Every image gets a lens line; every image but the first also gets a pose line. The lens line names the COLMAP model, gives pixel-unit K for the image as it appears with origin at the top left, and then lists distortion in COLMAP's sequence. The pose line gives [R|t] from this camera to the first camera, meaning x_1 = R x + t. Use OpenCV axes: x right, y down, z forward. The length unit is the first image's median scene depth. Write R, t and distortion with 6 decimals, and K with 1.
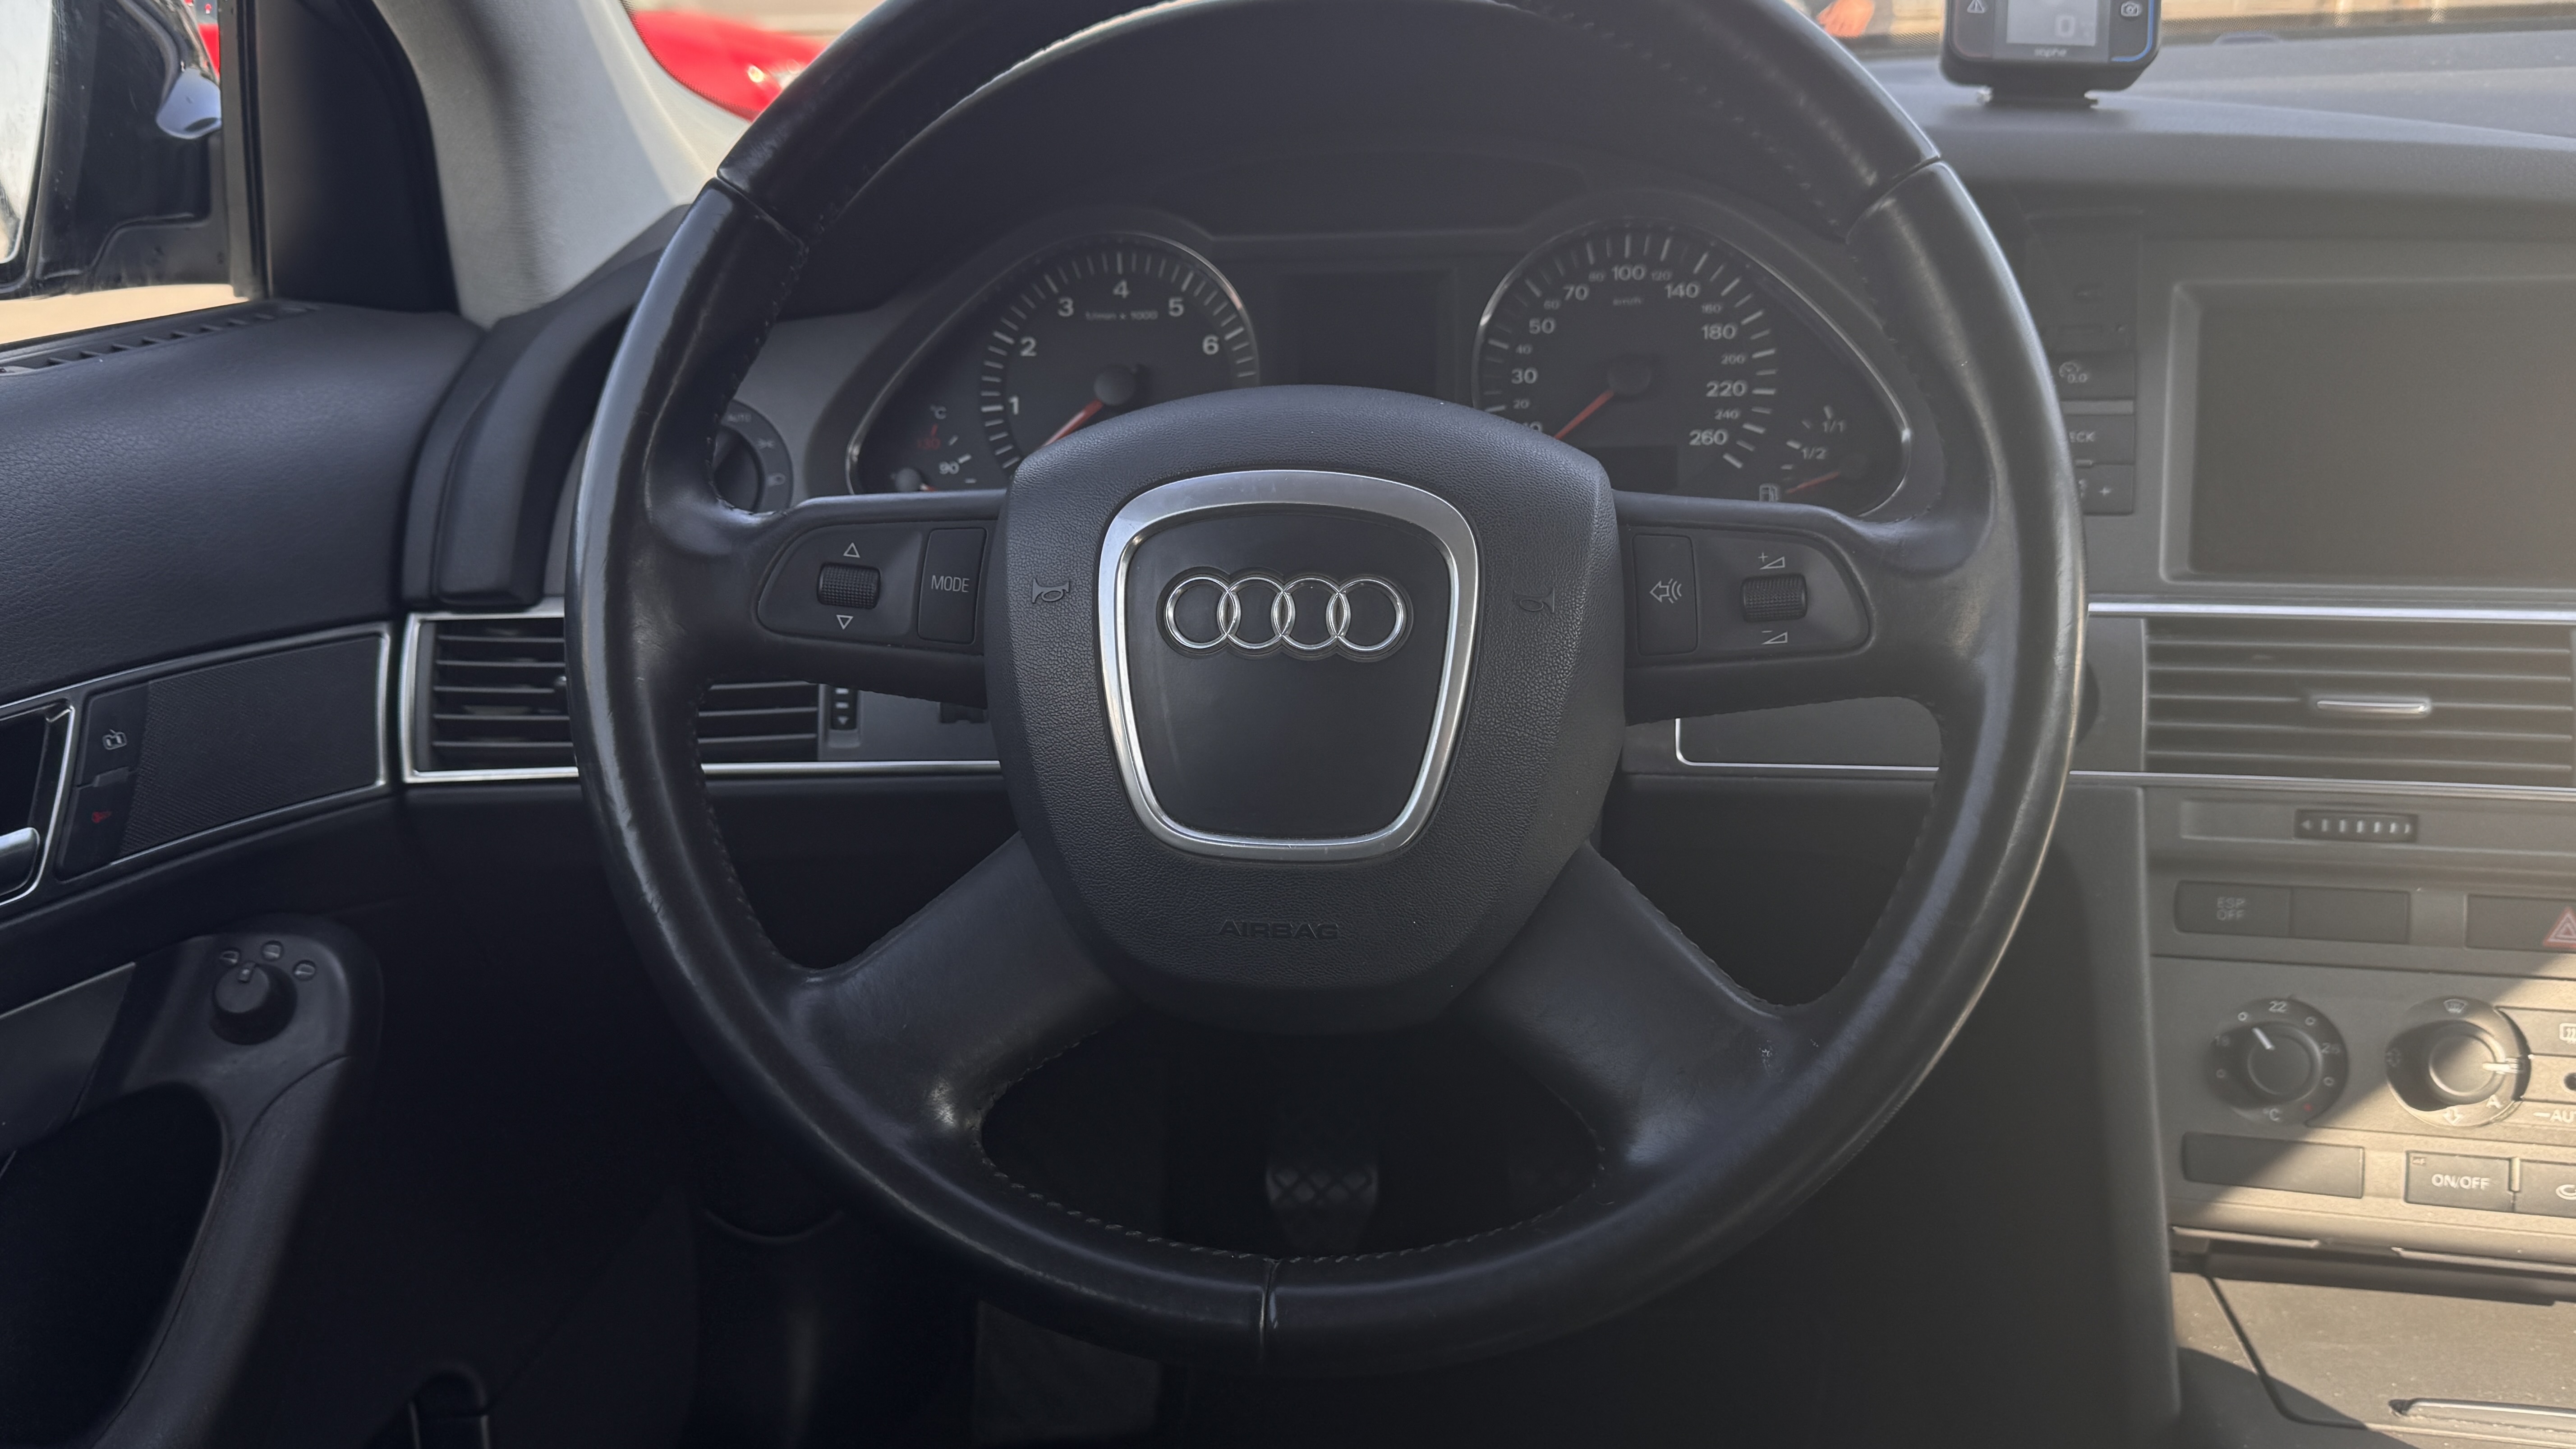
lens RADIAL K [[2159.7, 0, 1281.5], [0, 2159.7, 729.1], [0, 0, 1]] dist [0.191064, -0.388154]
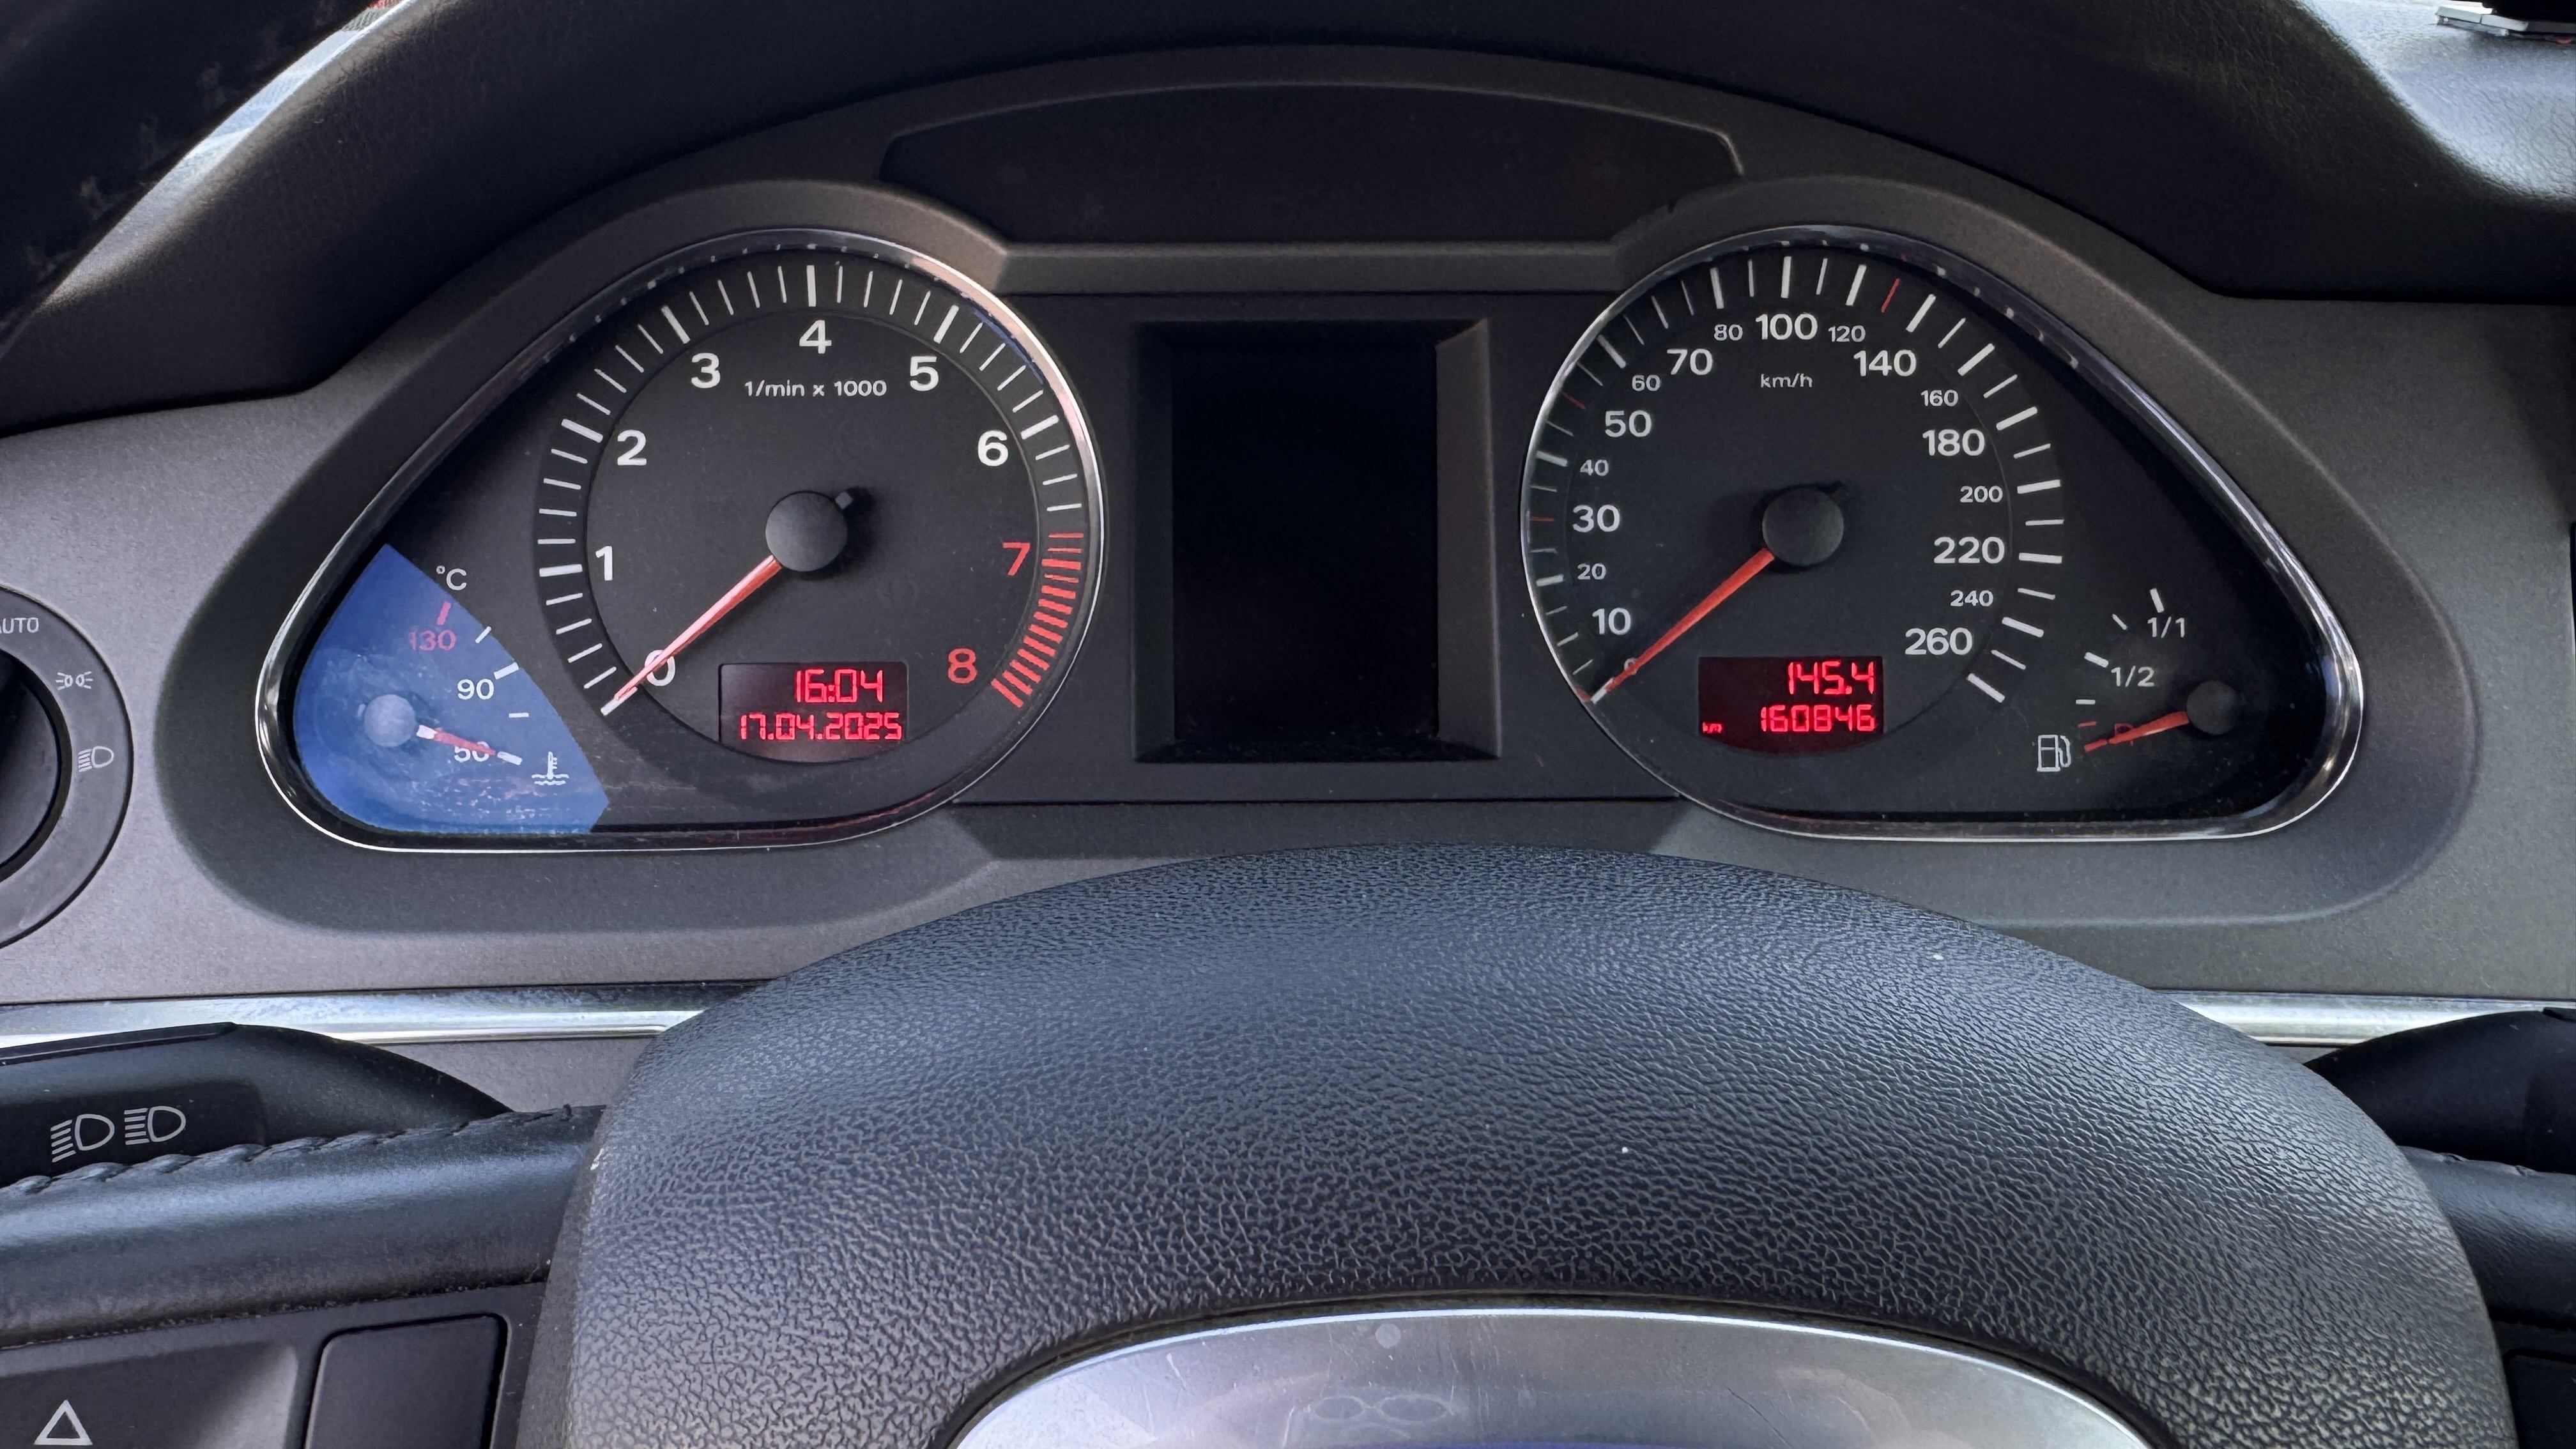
lens RADIAL K [[2268.1, 0, 1288.0], [0, 2268.1, 724.5], [0, 0, 1]] dist [0.012302, -0.109929]
pose [[0.992357, -0.012267, 0.122788, -0.034440], [0.005559, 0.998480, 0.054827, -0.161766], [-0.123274, -0.053725, 0.990917, 0.522487]]
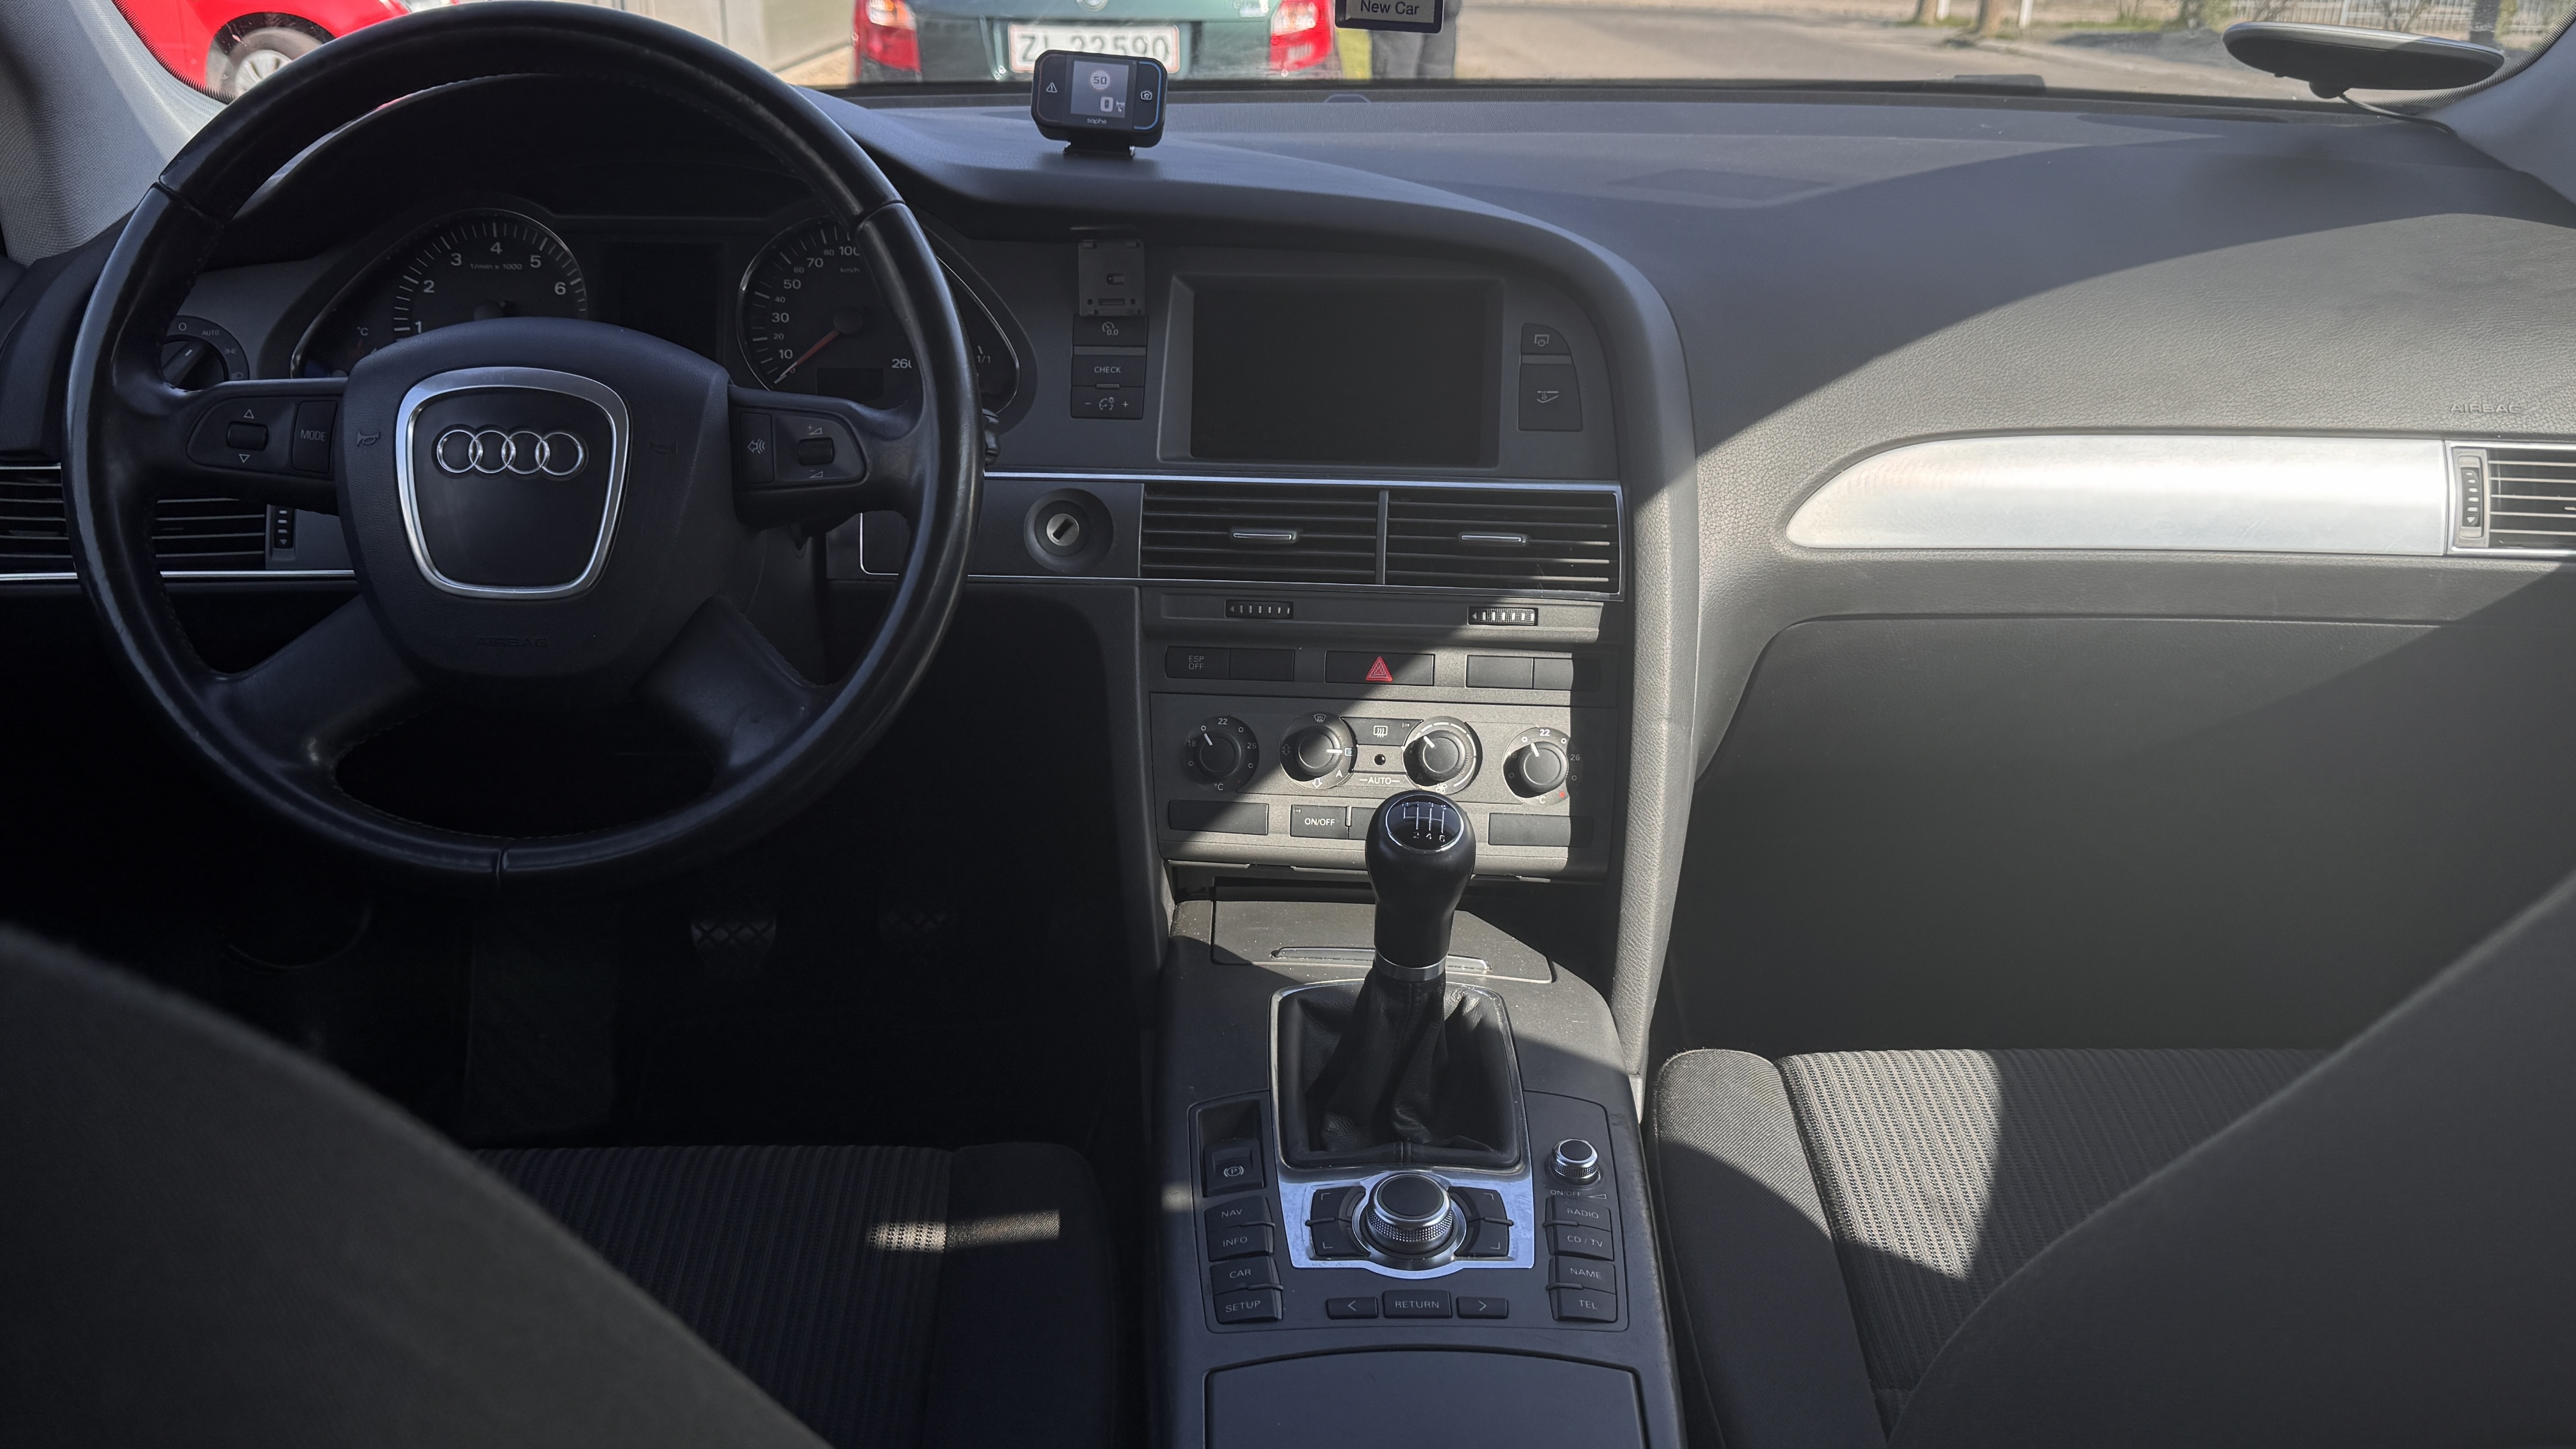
lens RADIAL K [[2159.7, 0, 1281.5], [0, 2159.7, 729.1], [0, 0, 1]] dist [0.191064, -0.388154]
pose [[0.990394, -0.004885, 0.138184, 0.273886], [0.001429, 0.999684, 0.025098, 0.091551], [-0.138263, -0.024660, 0.990088, -0.600717]]
